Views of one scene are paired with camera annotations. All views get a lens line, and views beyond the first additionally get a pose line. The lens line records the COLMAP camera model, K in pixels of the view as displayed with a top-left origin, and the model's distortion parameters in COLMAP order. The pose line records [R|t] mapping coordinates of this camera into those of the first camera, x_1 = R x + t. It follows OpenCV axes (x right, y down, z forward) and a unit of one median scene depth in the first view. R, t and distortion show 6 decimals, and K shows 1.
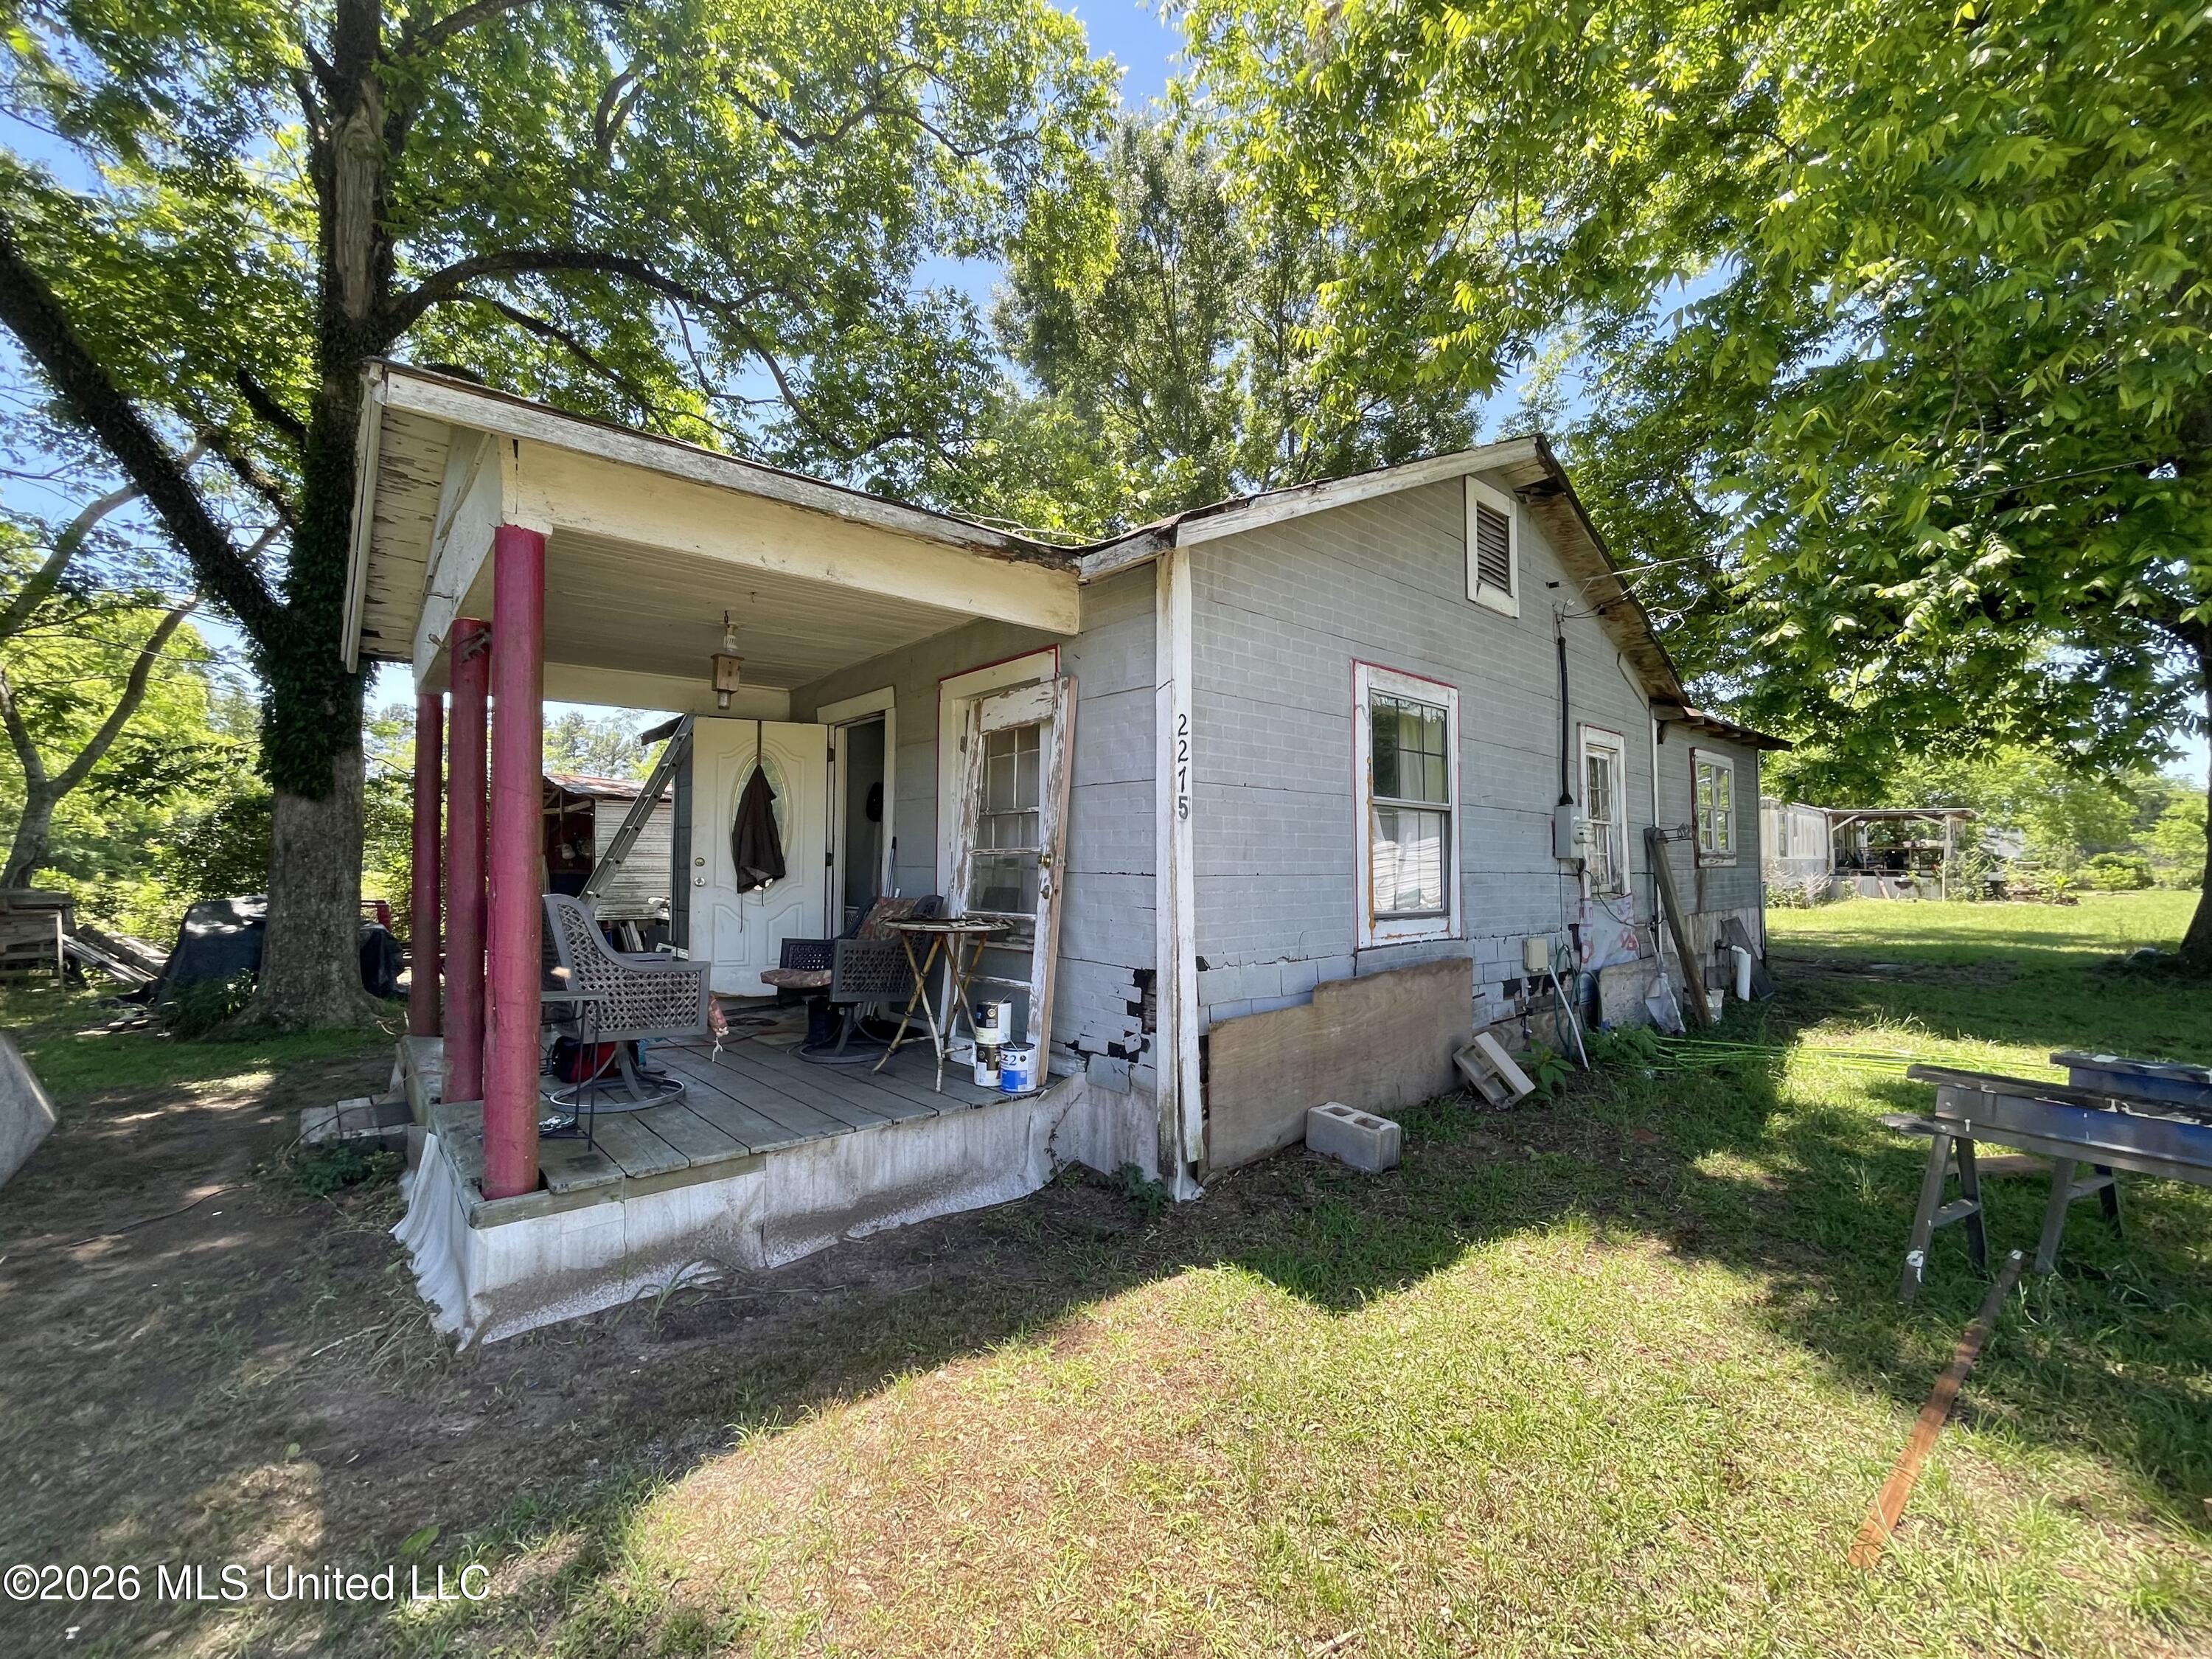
lens RADIAL K [[887.5, 0, 1103.5], [0, 887.5, 833.4], [0, 0, 1]] dist [-0.010219, 0.000813]
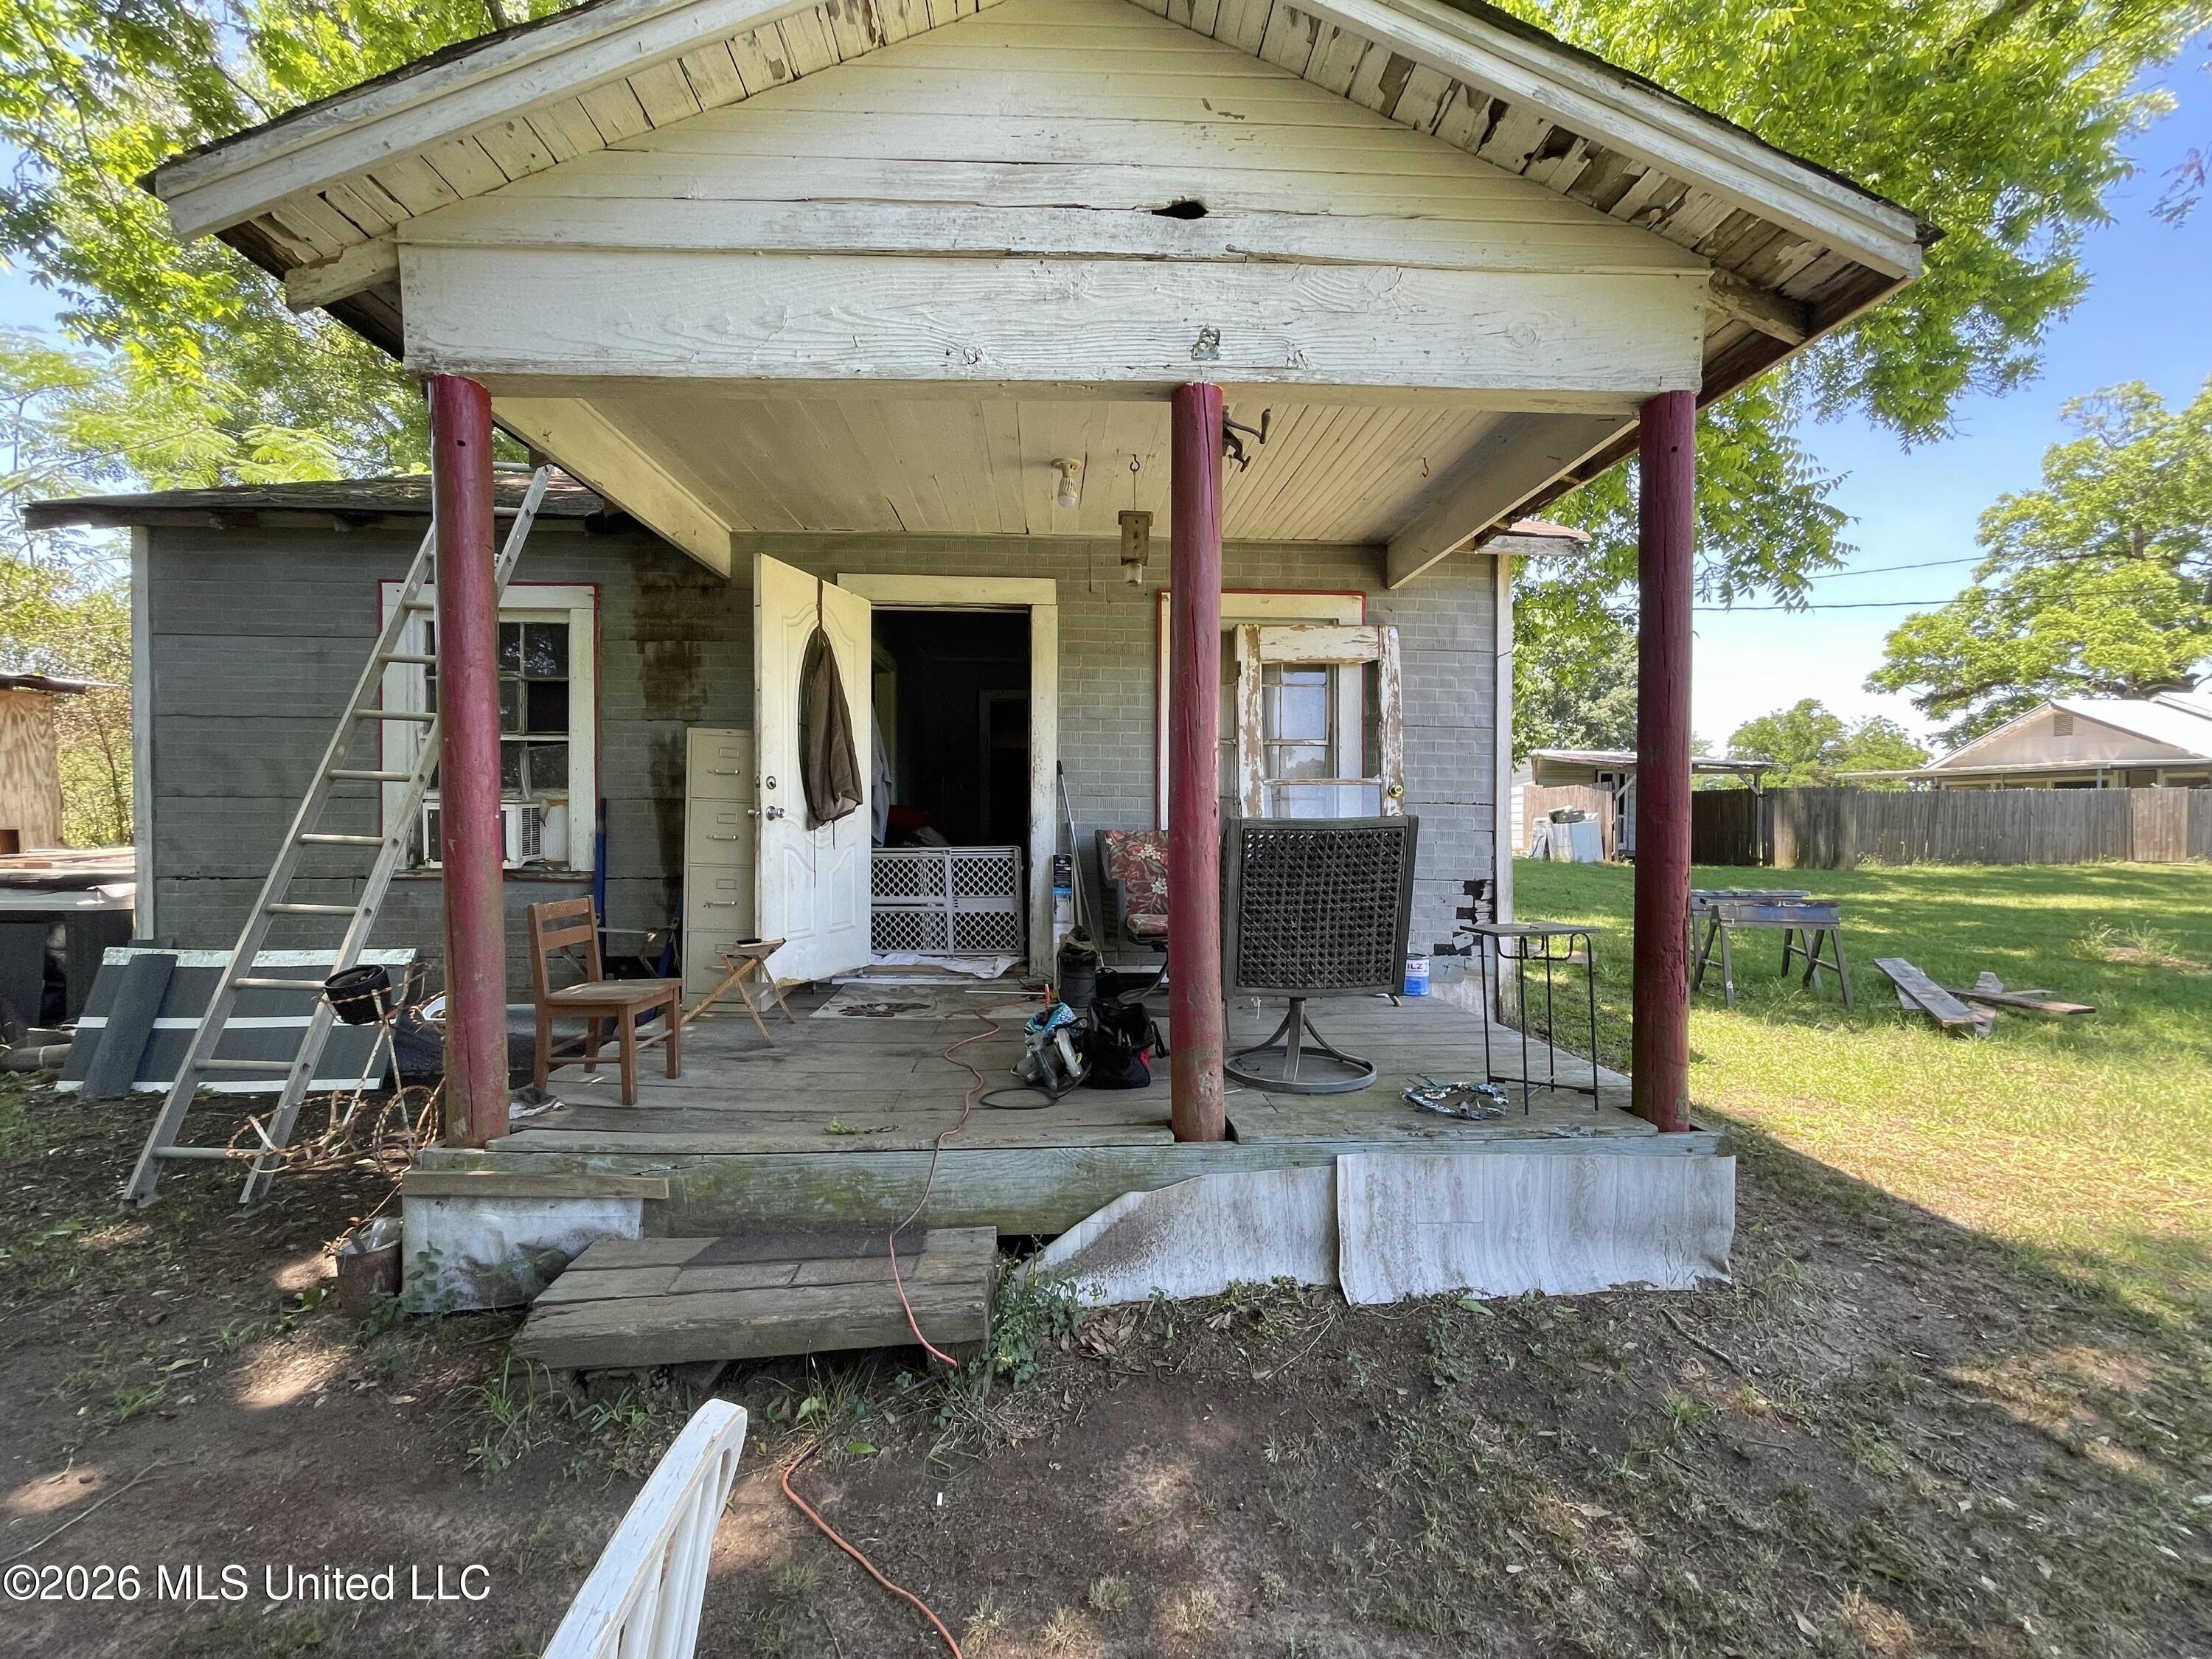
lens RADIAL K [[887.5, 0, 1092.8], [0, 887.5, 823.4], [0, 0, 1]] dist [-0.010219, 0.000813]
pose [[0.638267, -0.003259, 0.769808, -1.216396], [-0.032578, 0.998981, 0.031241, 0.051408], [-0.769125, -0.045019, 0.637511, 0.608089]]
